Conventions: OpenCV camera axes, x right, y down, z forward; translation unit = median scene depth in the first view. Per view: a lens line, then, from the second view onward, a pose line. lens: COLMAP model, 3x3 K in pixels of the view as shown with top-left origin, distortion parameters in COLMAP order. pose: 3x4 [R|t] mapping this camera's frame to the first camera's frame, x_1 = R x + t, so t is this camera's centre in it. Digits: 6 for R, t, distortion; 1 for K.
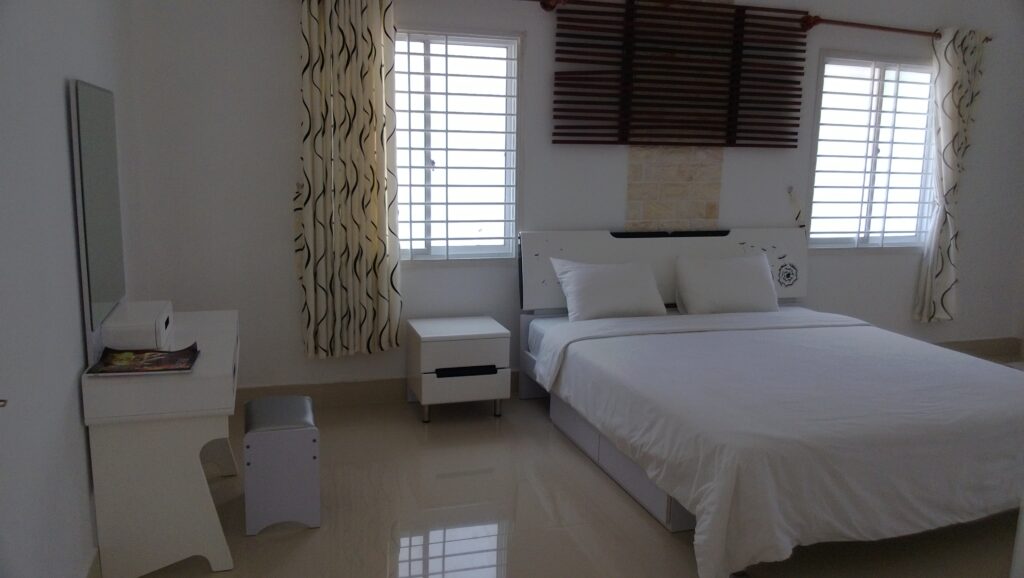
lens RADIAL K [[793.6, 0, 498.6], [0, 793.6, 289.6], [0, 0, 1]] dist [0.082542, -0.164998]
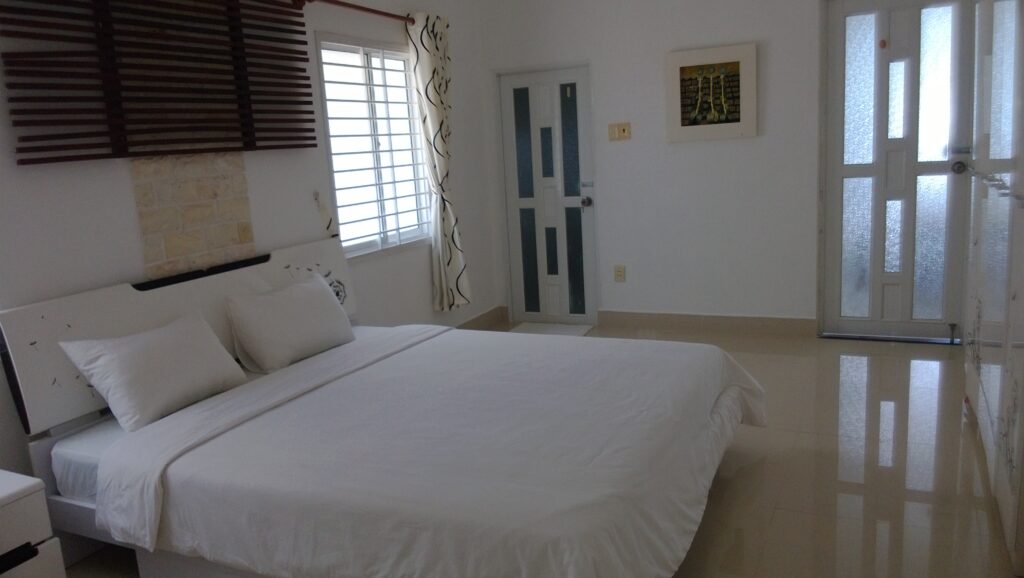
lens RADIAL K [[793.6, 0, 498.6], [0, 793.6, 289.6], [0, 0, 1]] dist [0.082542, -0.164998]
pose [[0.679827, -0.199681, 0.705664, -0.126838], [0.203381, 0.975810, 0.080190, -0.055807], [-0.704607, 0.089003, 0.703994, 0.271394]]
